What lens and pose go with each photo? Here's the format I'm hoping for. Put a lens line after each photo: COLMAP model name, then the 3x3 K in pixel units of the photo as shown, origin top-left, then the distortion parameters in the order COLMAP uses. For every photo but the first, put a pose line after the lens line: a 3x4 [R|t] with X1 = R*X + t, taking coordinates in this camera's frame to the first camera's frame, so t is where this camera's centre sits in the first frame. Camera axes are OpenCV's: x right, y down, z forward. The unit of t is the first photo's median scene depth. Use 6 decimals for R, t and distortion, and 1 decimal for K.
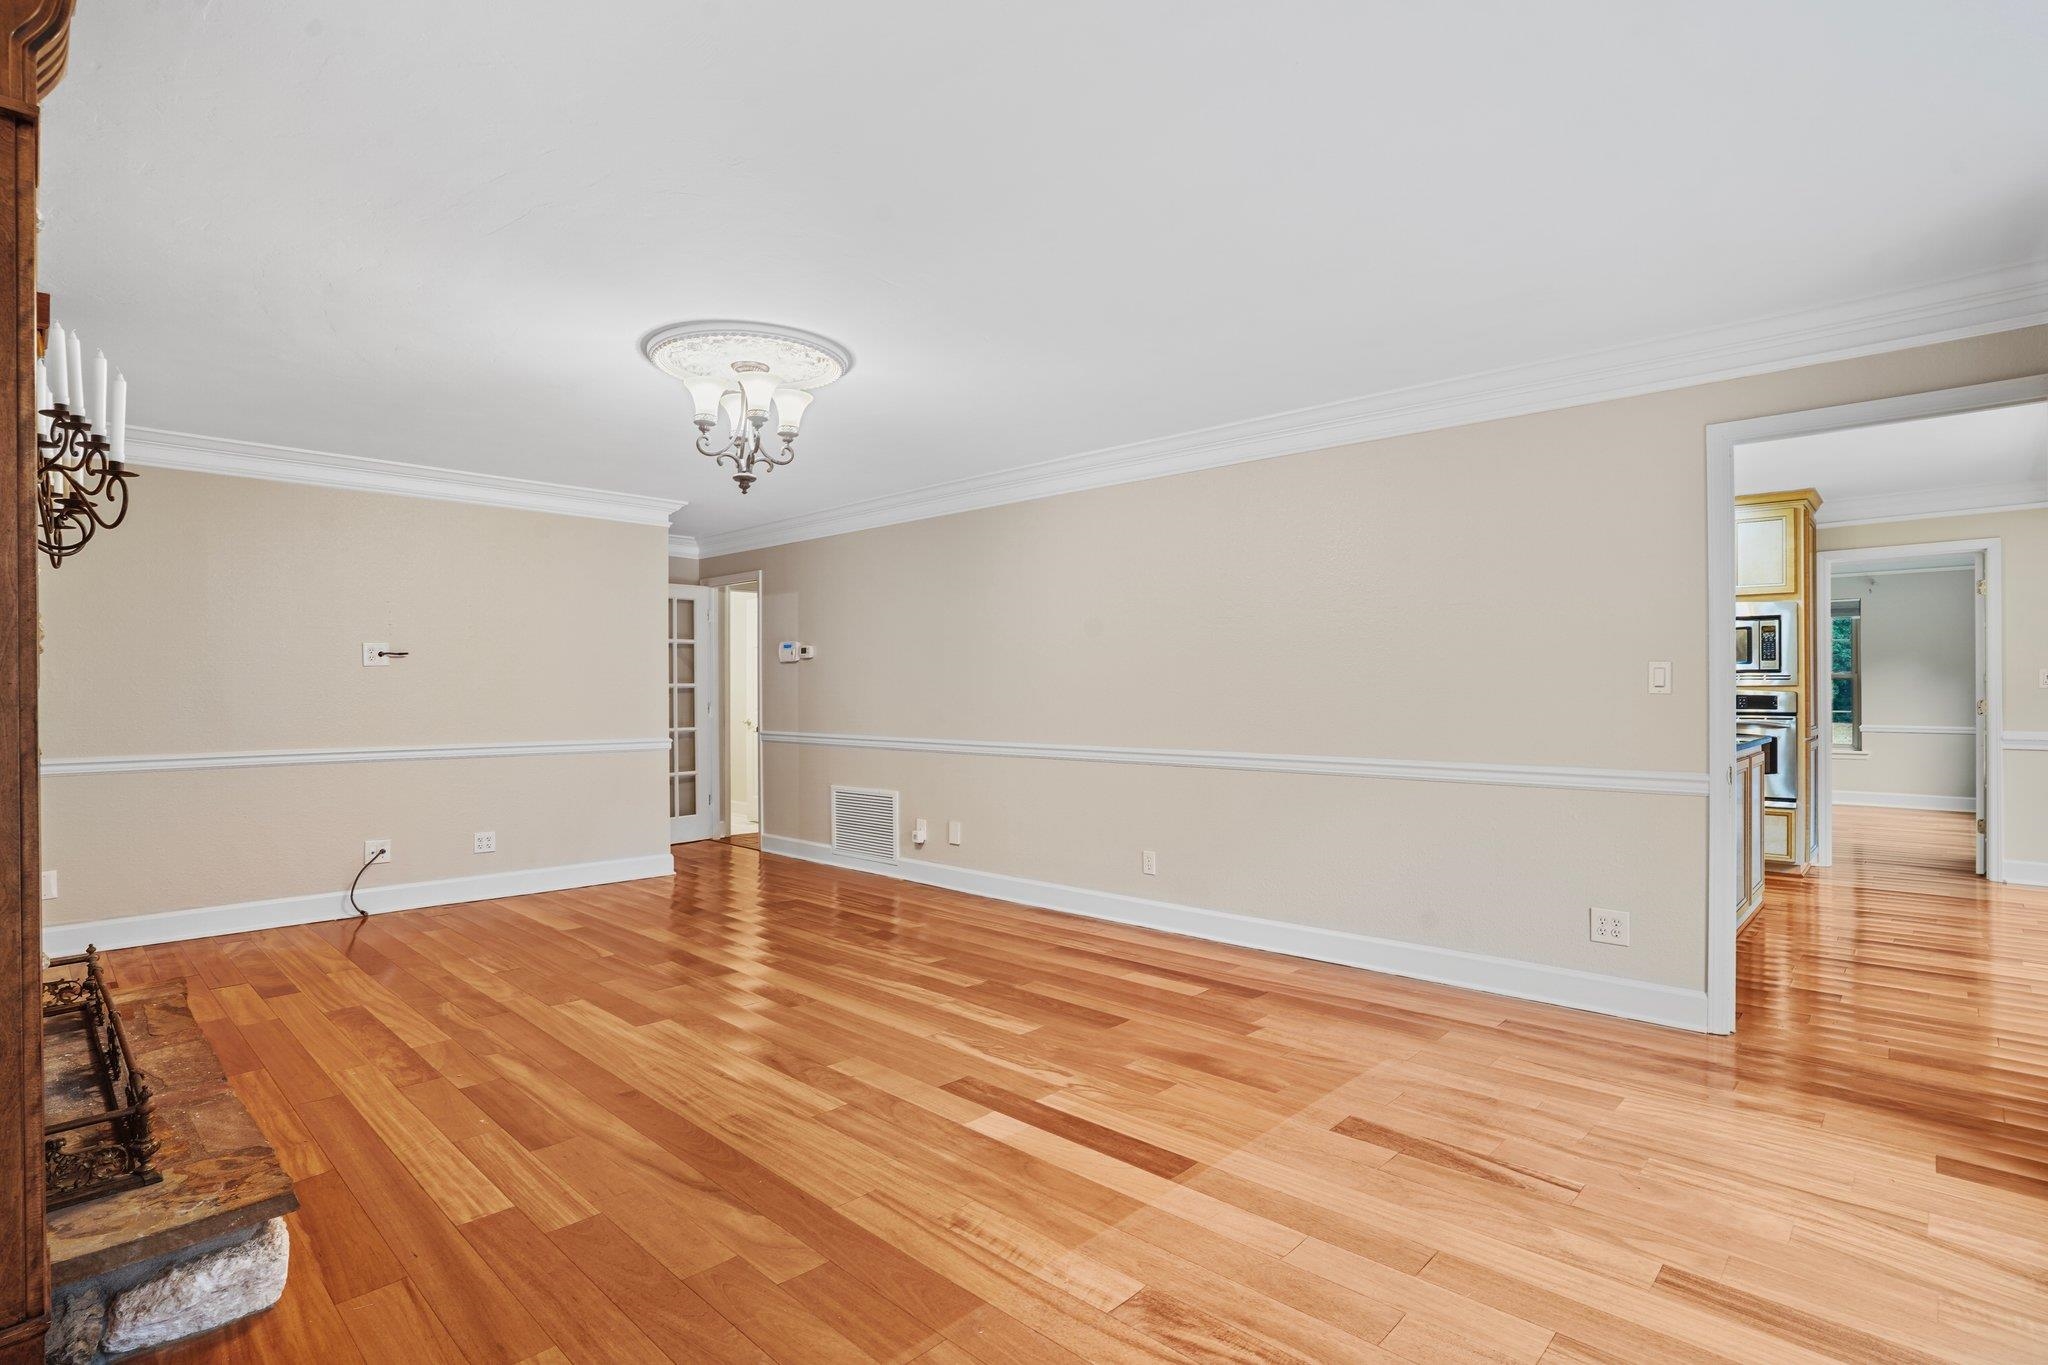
lens RADIAL K [[1011.6, 0, 1012.7], [0, 1011.6, 681.4], [0, 0, 1]] dist [-0.094524, 0.044741]
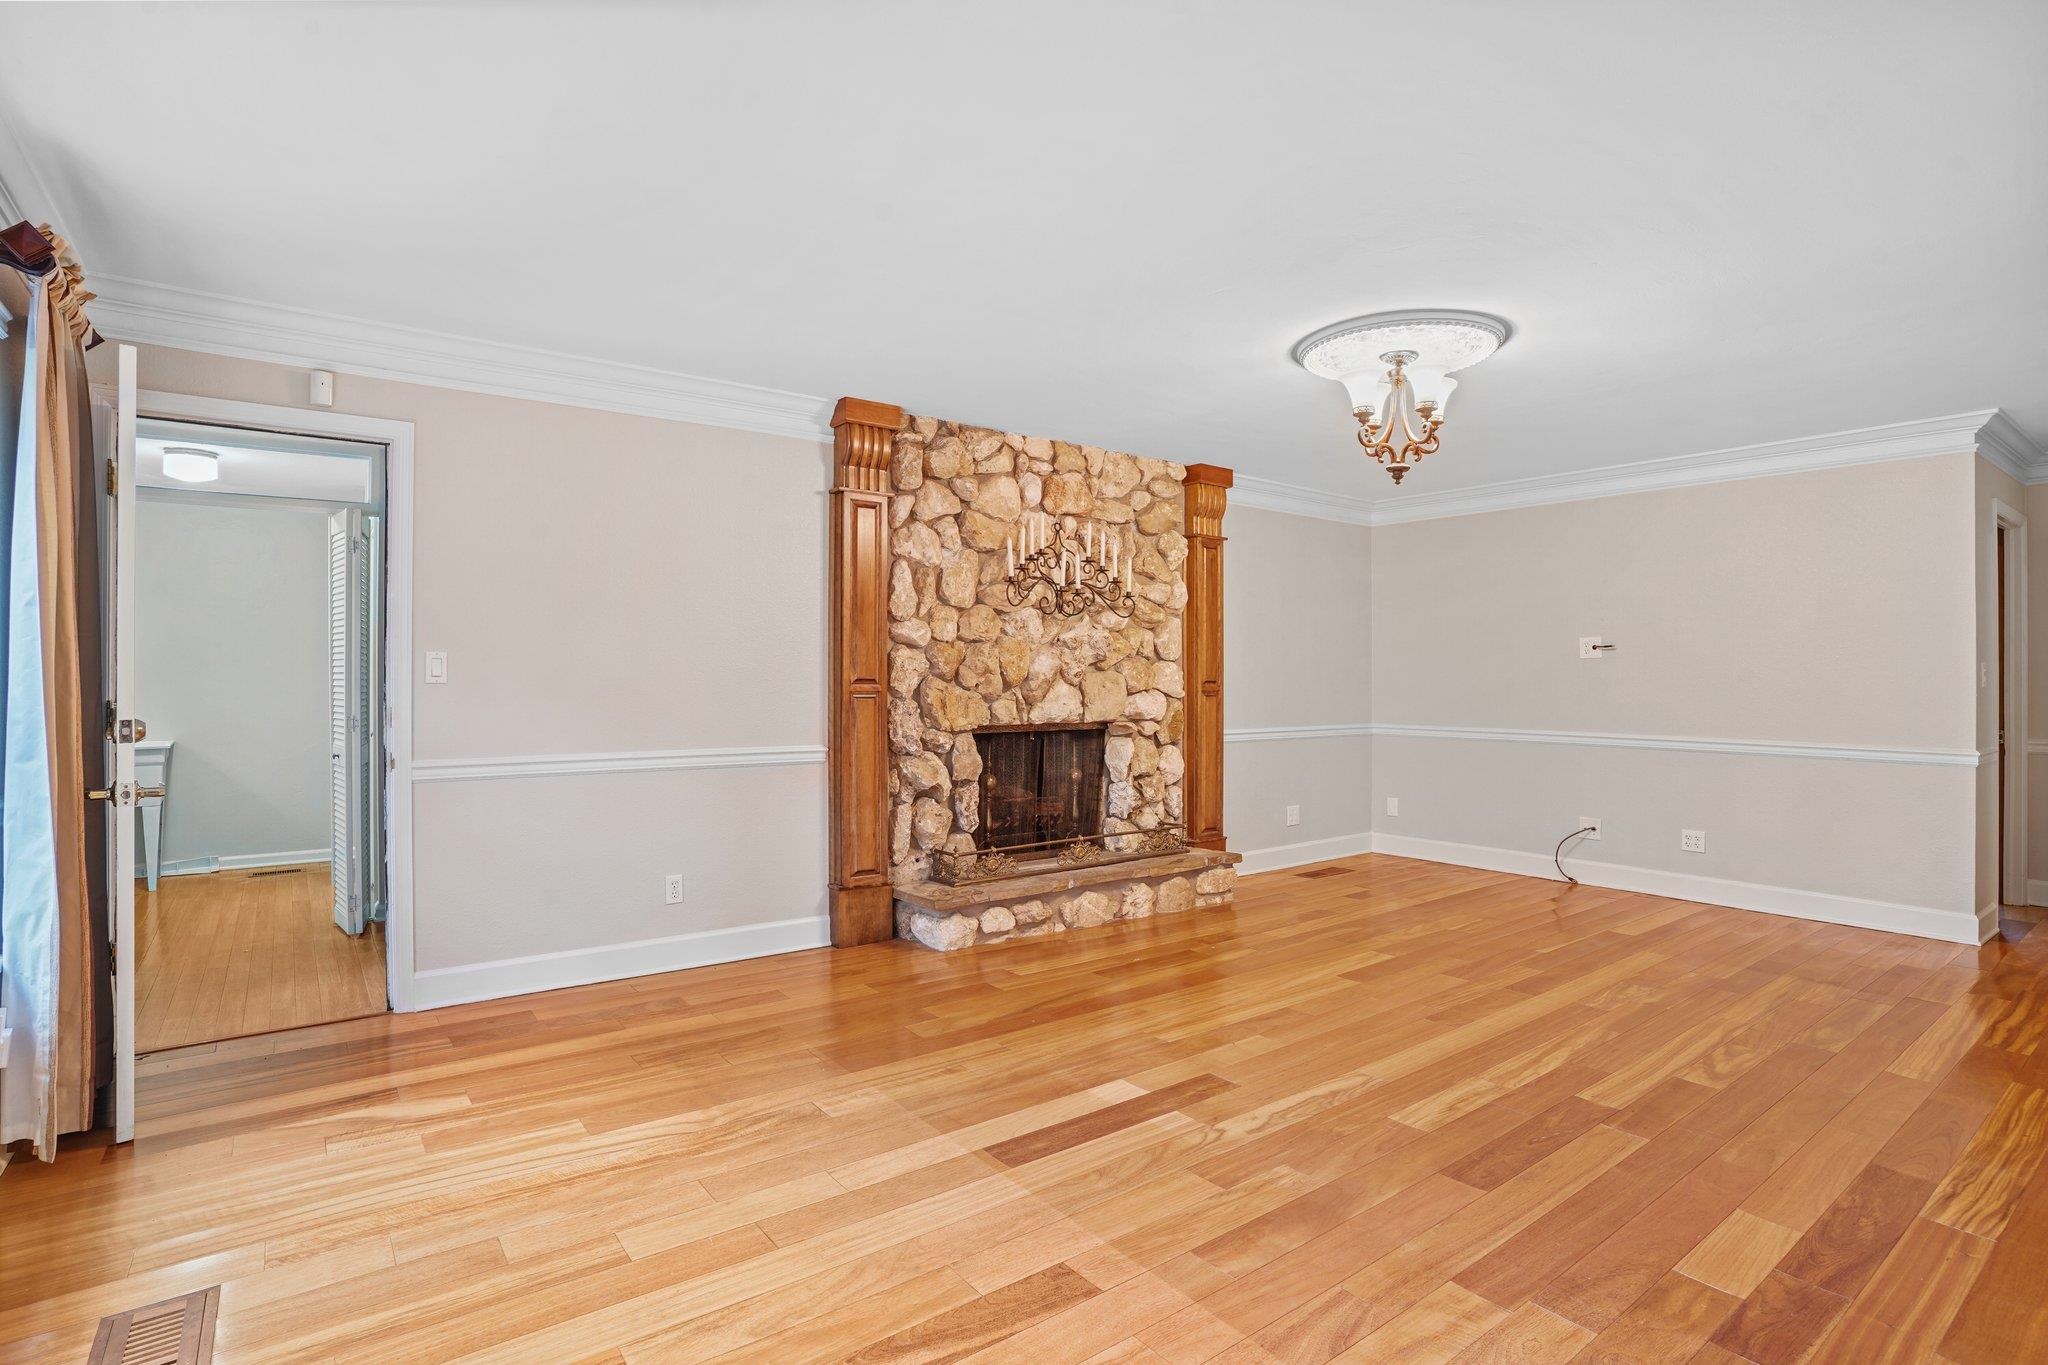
lens RADIAL K [[1011.6, 0, 1012.7], [0, 1011.6, 681.4], [0, 0, 1]] dist [-0.094524, 0.044741]
pose [[-0.160161, 0.005657, -0.987075, 0.897808], [0.004437, 0.999978, 0.005011, 0.002626], [0.987081, -0.003577, -0.160183, 0.908012]]
